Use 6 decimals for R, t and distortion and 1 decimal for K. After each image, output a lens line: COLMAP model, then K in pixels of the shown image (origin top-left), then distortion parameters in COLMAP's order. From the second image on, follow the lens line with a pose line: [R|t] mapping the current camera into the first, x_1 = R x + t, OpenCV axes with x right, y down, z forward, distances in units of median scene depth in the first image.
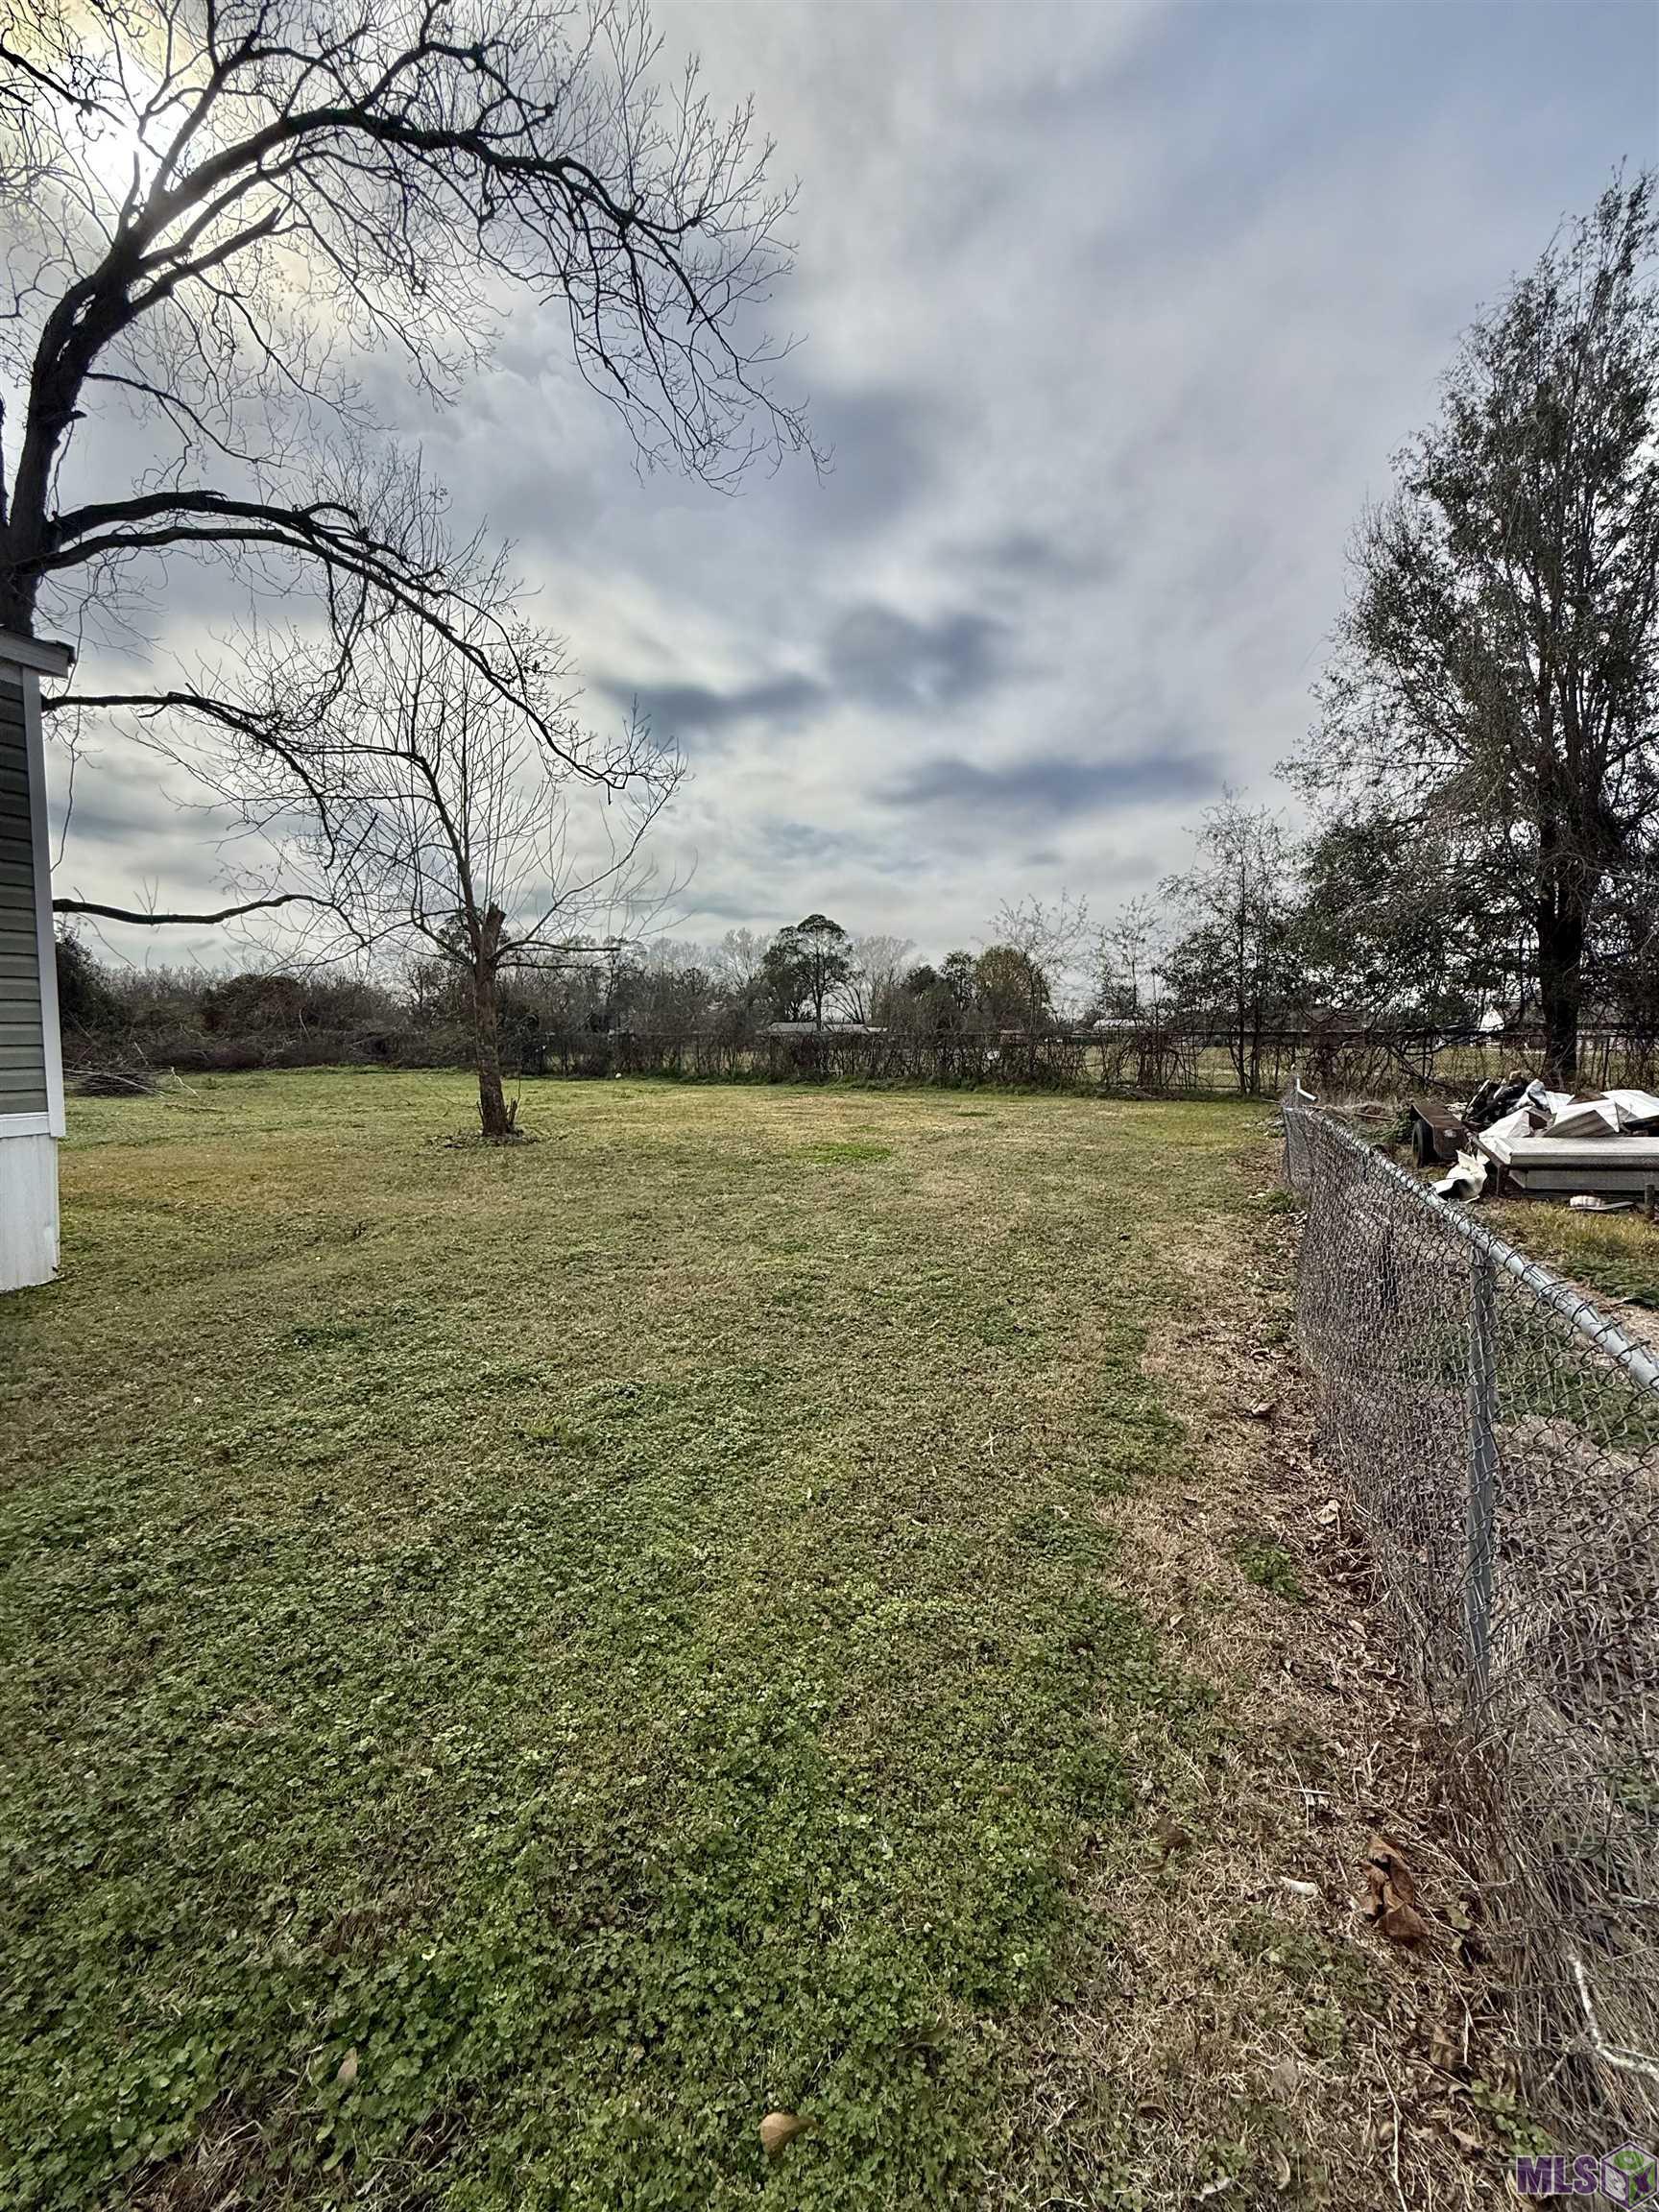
lens RADIAL K [[879.4, 0, 864.6], [0, 879.4, 1097.2], [0, 0, 1]] dist [0.001099, 0.000036]
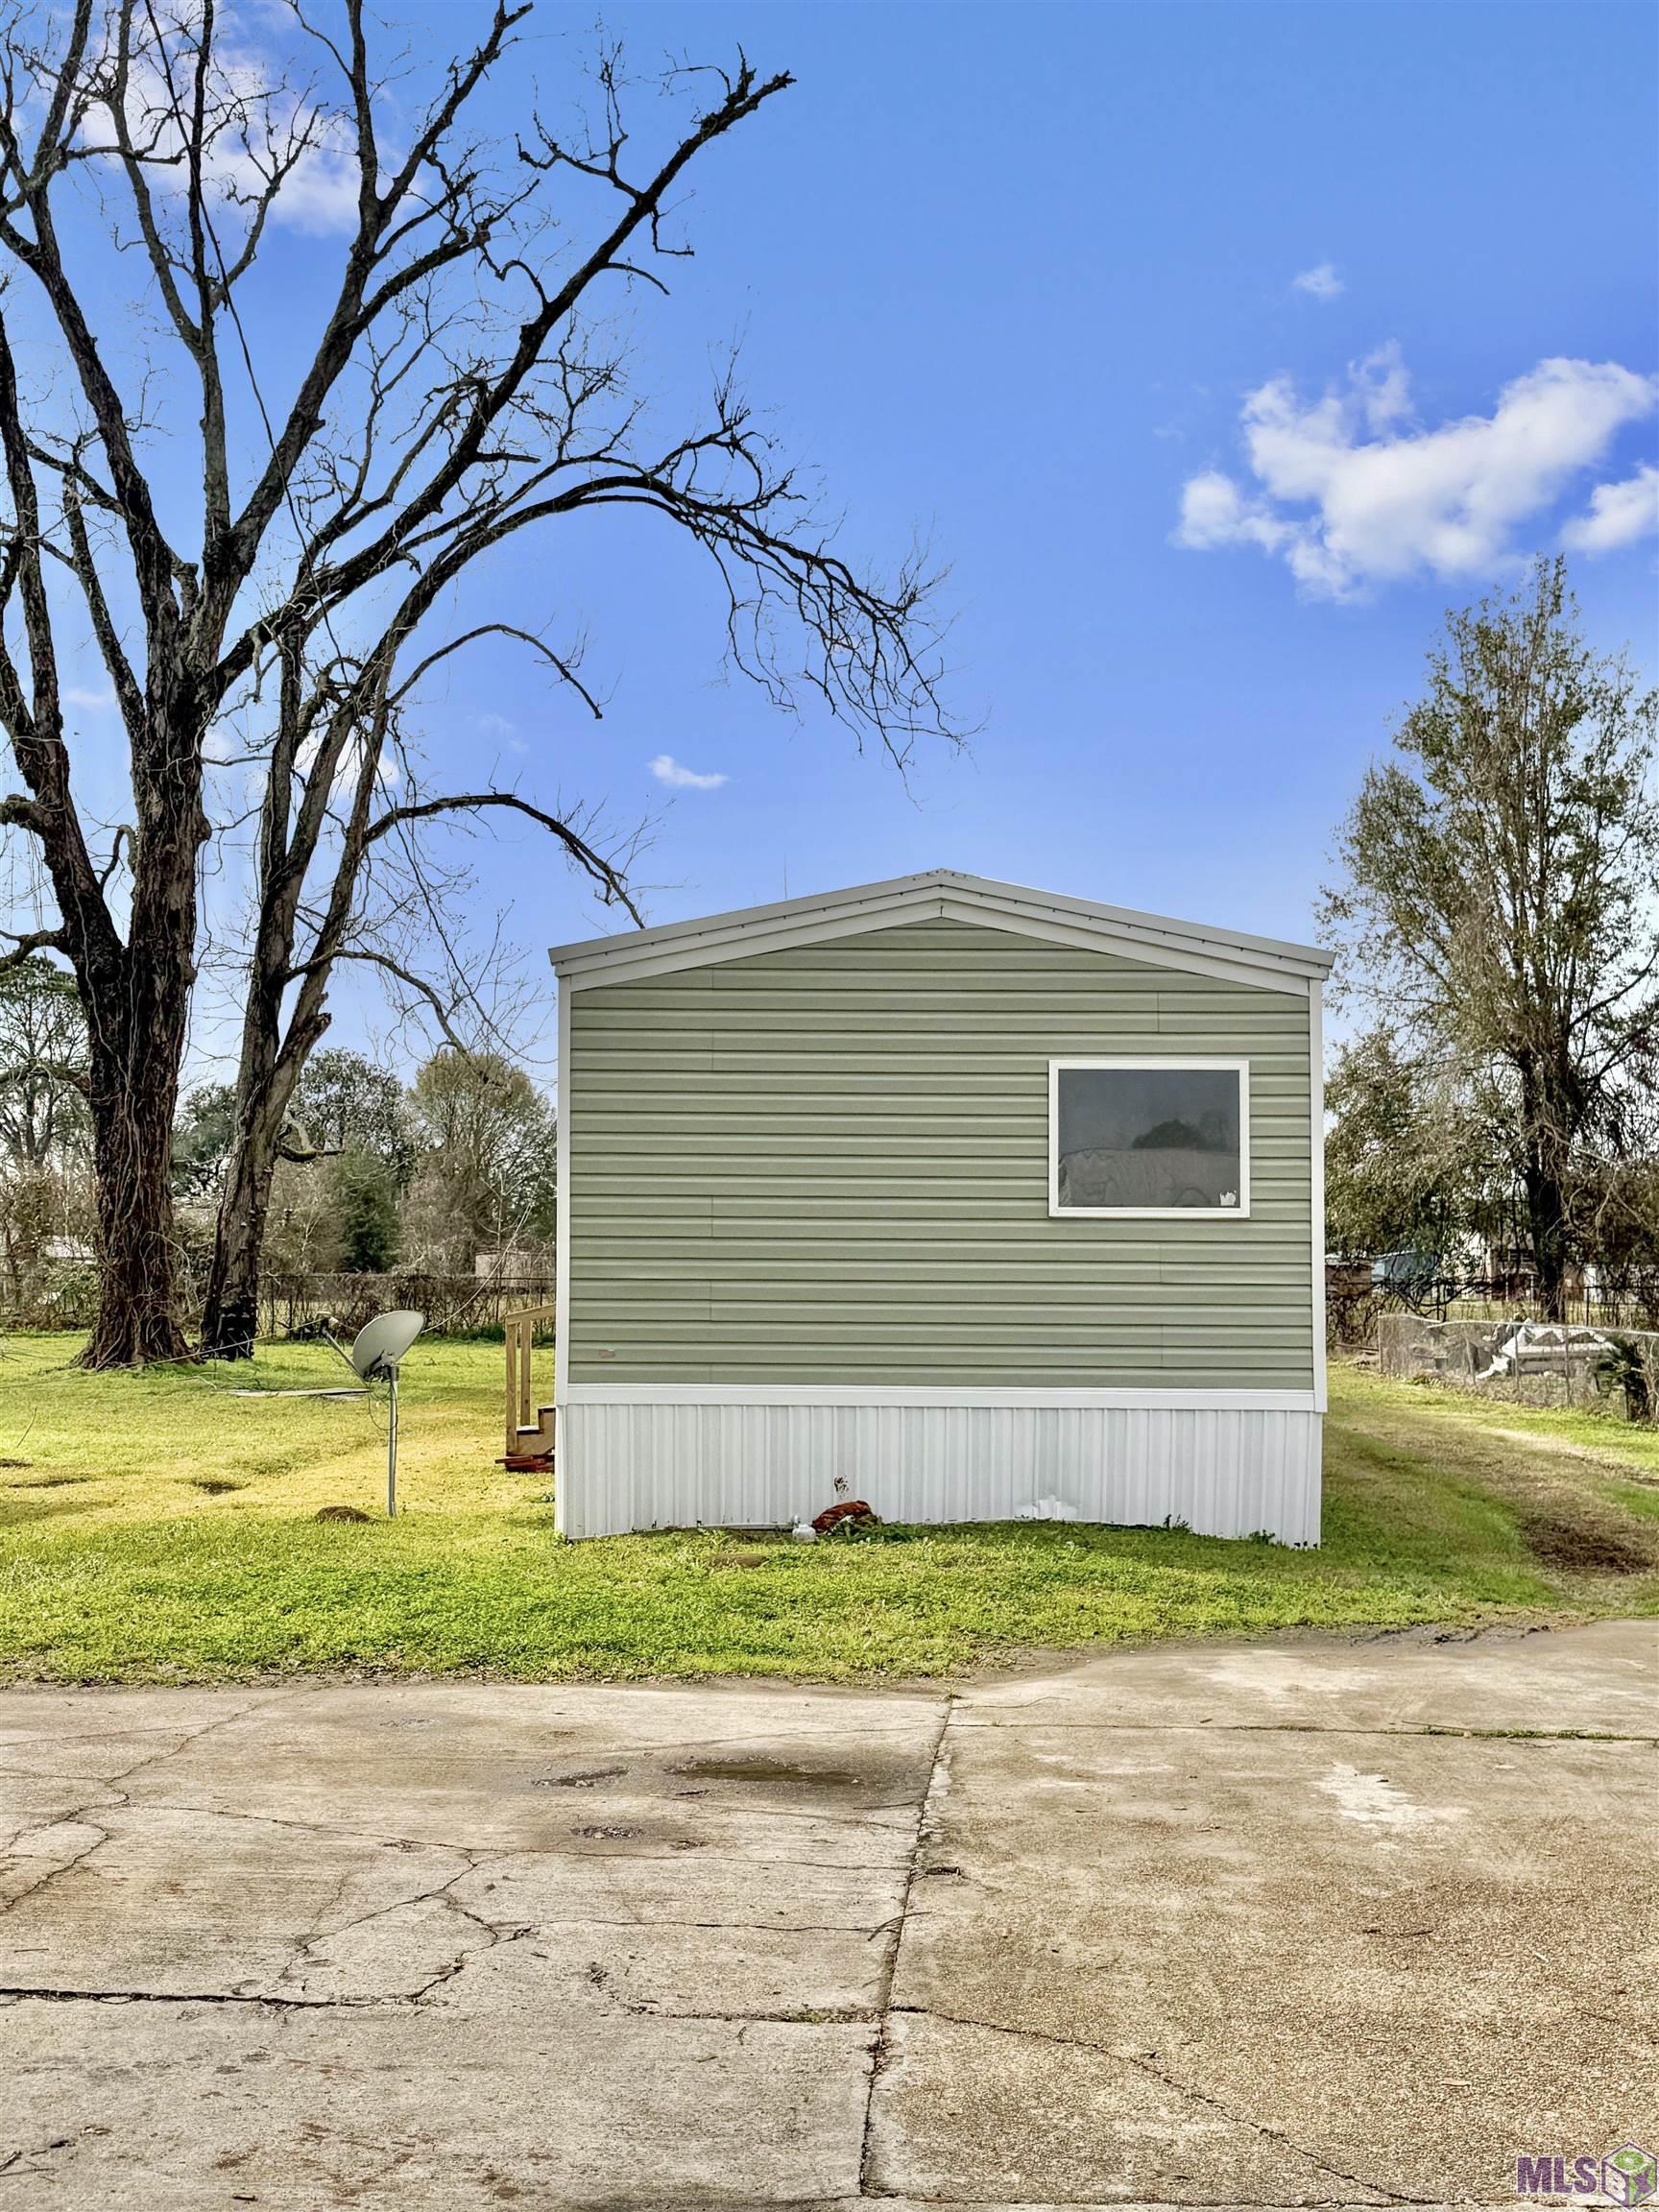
lens RADIAL K [[2735.9, 0, 881.4], [0, 2735.9, 1109.9], [0, 0, 1]] dist [0.080935, -0.420847]
pose [[0.915638, 0.028630, 0.400983, -1.046771], [0.020784, 0.992755, -0.118341, 0.076246], [-0.401467, 0.116692, 0.908409, -1.398604]]
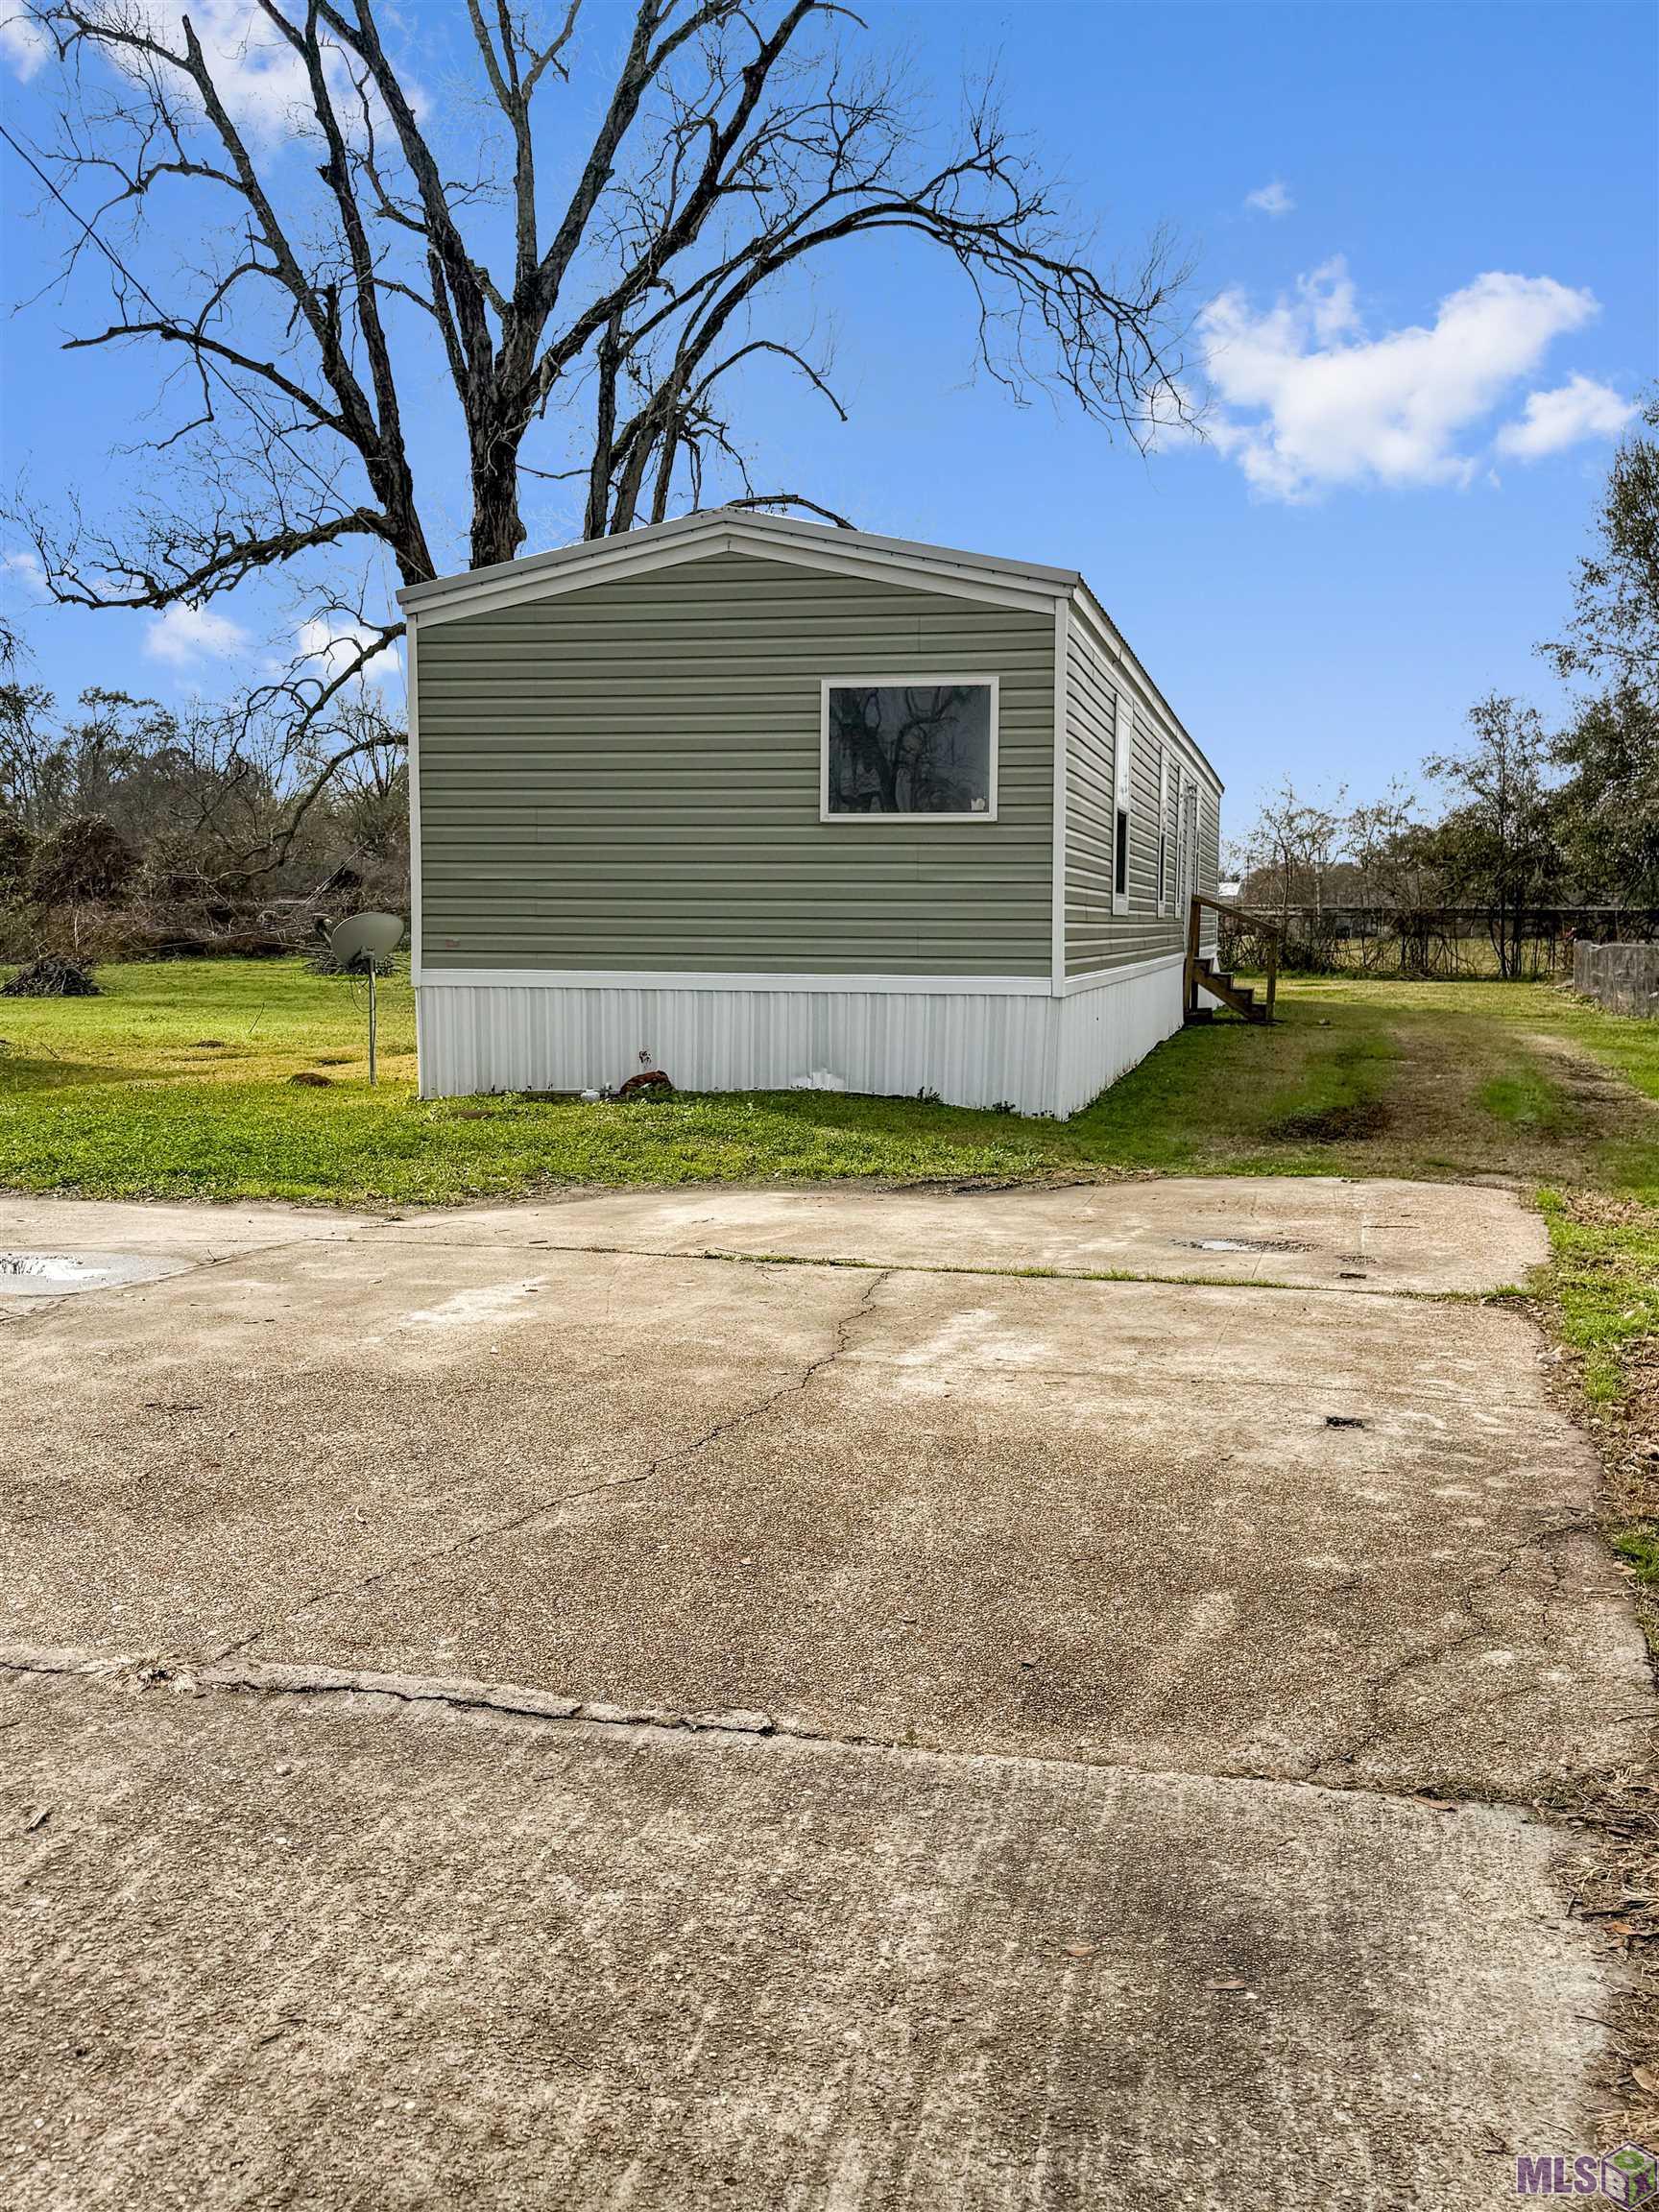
lens RADIAL K [[2280.2, 0, 829.5], [0, 2280.2, 1106.0], [0, 0, 1]] dist [0.042045, -0.238086]
pose [[0.981429, -0.010293, 0.191549, -0.831327], [0.006919, 0.999809, 0.018274, 0.092040], [-0.191701, -0.016610, 0.981313, -1.421262]]
